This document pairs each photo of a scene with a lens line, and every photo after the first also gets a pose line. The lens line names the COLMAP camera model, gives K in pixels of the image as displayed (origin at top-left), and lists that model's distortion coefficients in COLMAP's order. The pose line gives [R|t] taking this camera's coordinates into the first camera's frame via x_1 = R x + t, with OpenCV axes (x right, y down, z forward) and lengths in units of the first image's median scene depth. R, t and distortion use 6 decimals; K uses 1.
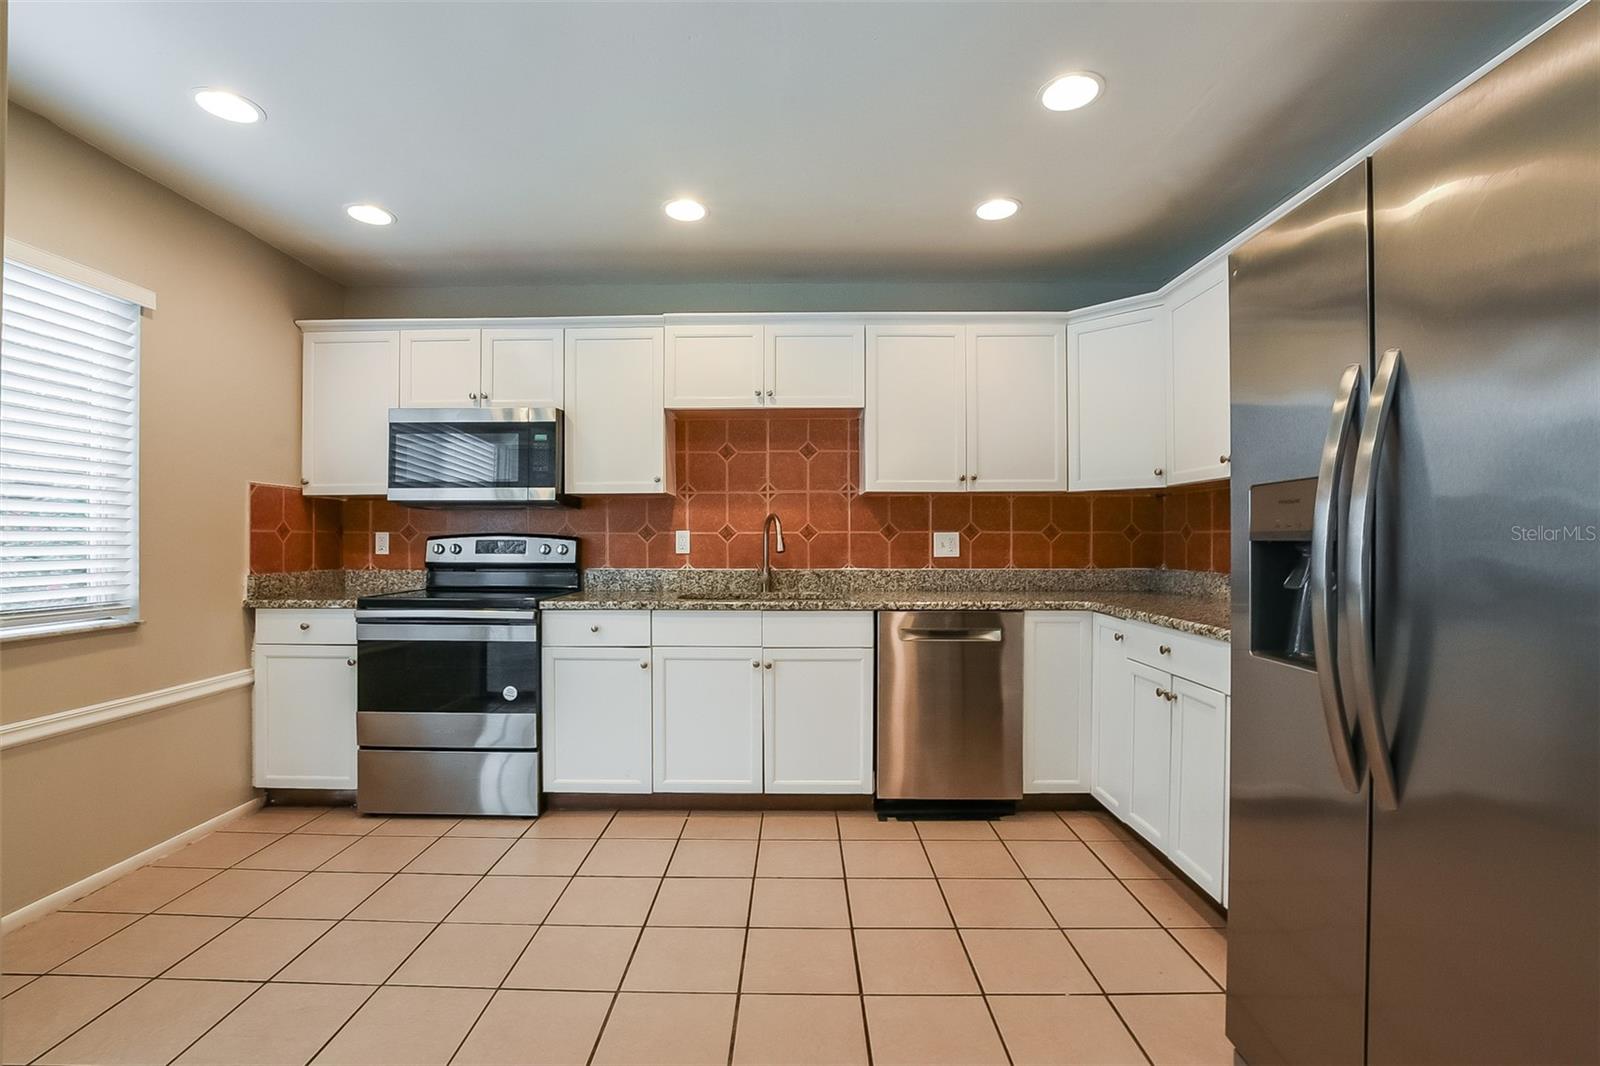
lens RADIAL K [[701.1, 0, 787.3], [0, 701.1, 542.8], [0, 0, 1]] dist [-0.034016, 0.000068]
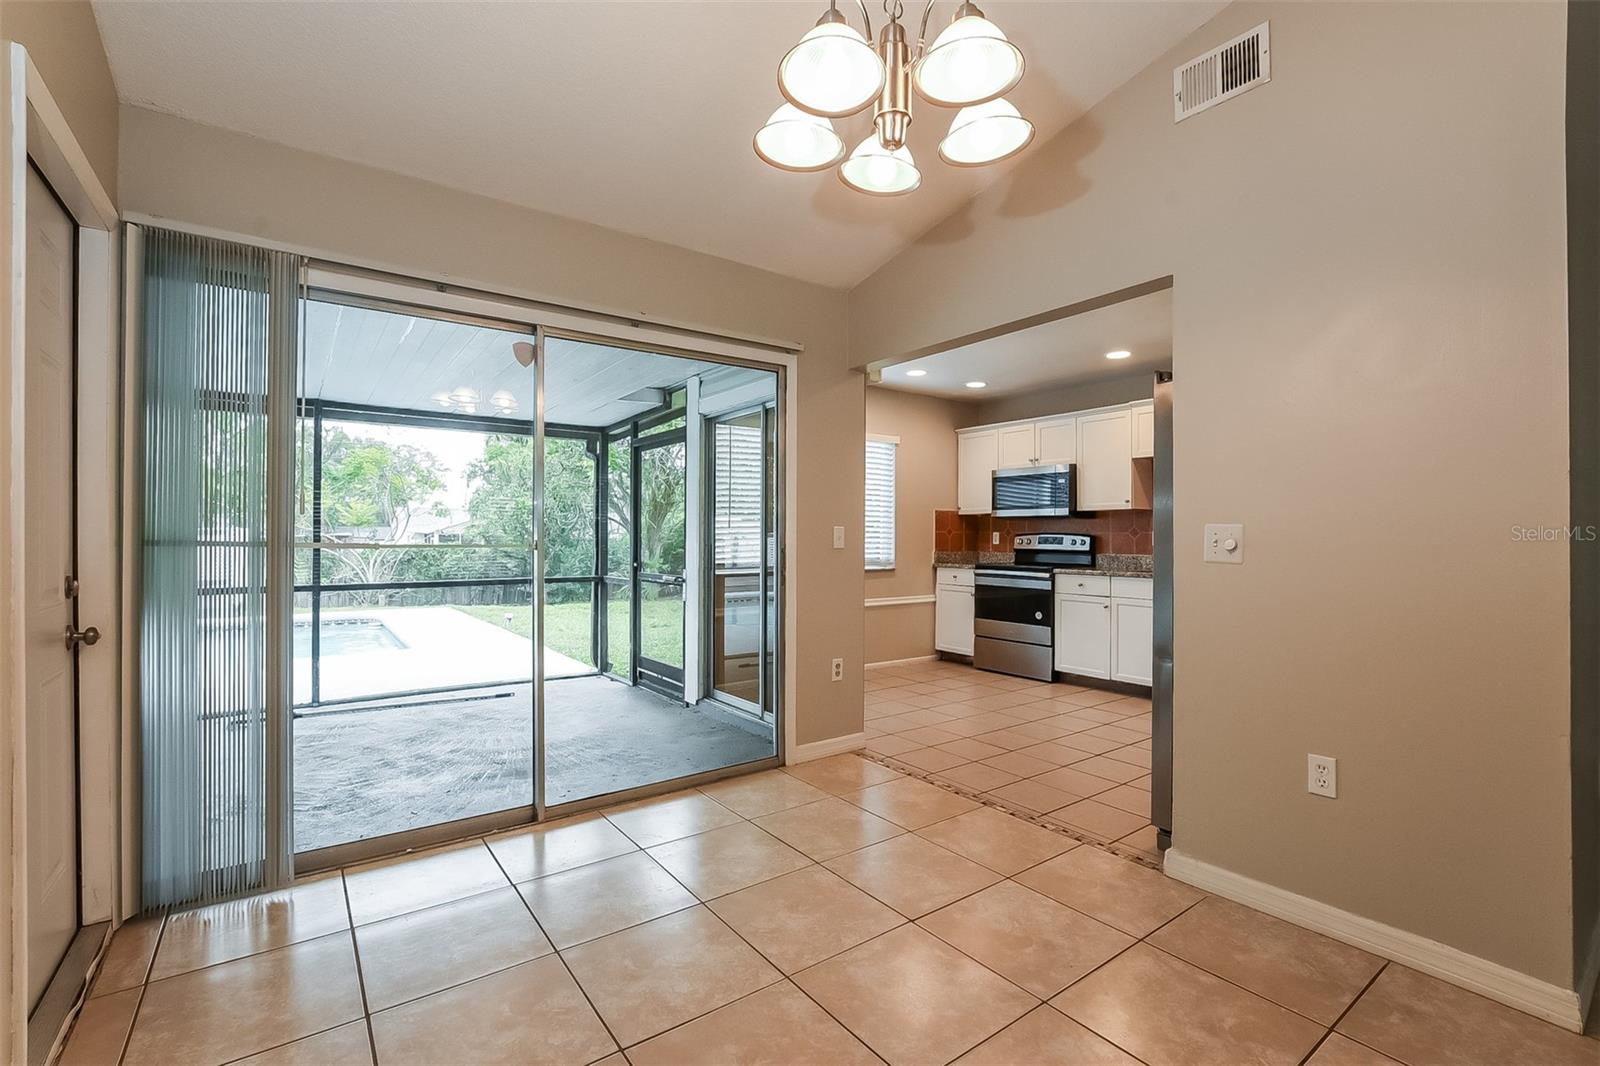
lens RADIAL K [[700.7, 0, 786.1], [0, 700.7, 532.5], [0, 0, 1]] dist [-0.026009, 0.000736]
pose [[0.587924, -0.000901, -0.808916, 0.640880], [-0.007049, 0.999956, -0.006237, 0.001356], [0.808886, 0.009369, 0.587892, -0.603013]]
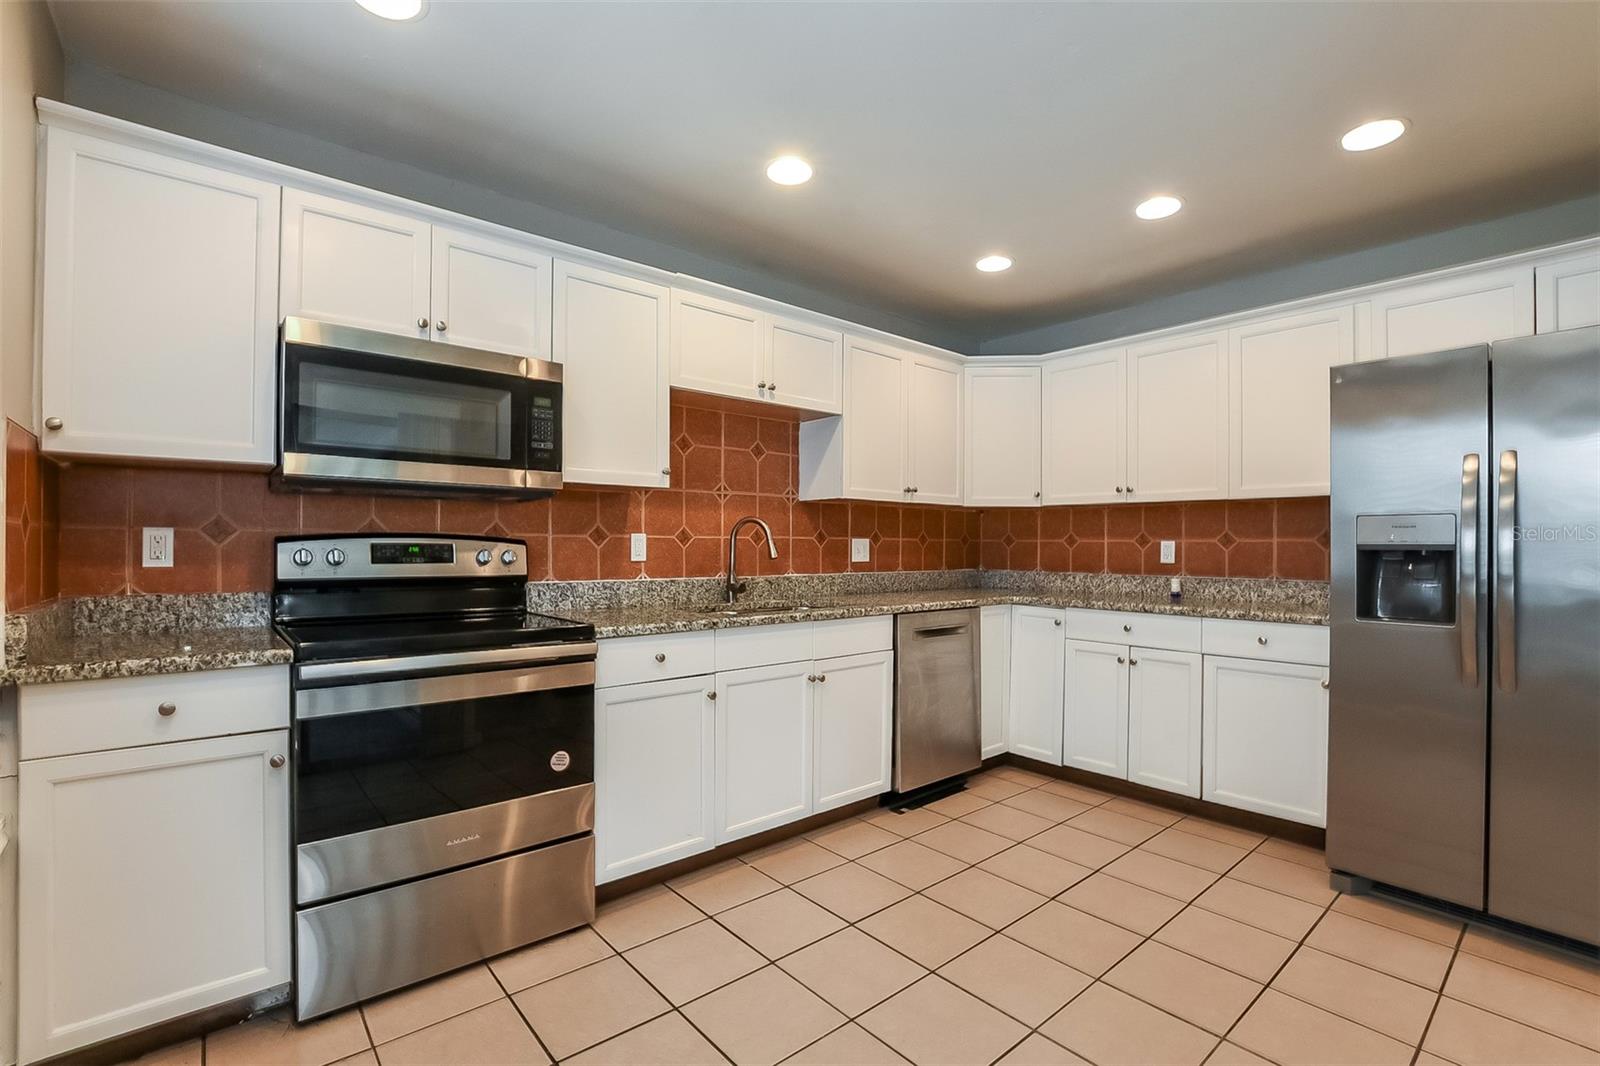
lens RADIAL K [[701.1, 0, 787.3], [0, 701.1, 542.8], [0, 0, 1]] dist [-0.034016, 0.000068]
pose [[0.761664, 0.006843, 0.647936, -0.570360], [-0.001834, 0.999963, -0.008404, 0.000499], [-0.647970, 0.005213, 0.761648, 0.262775]]
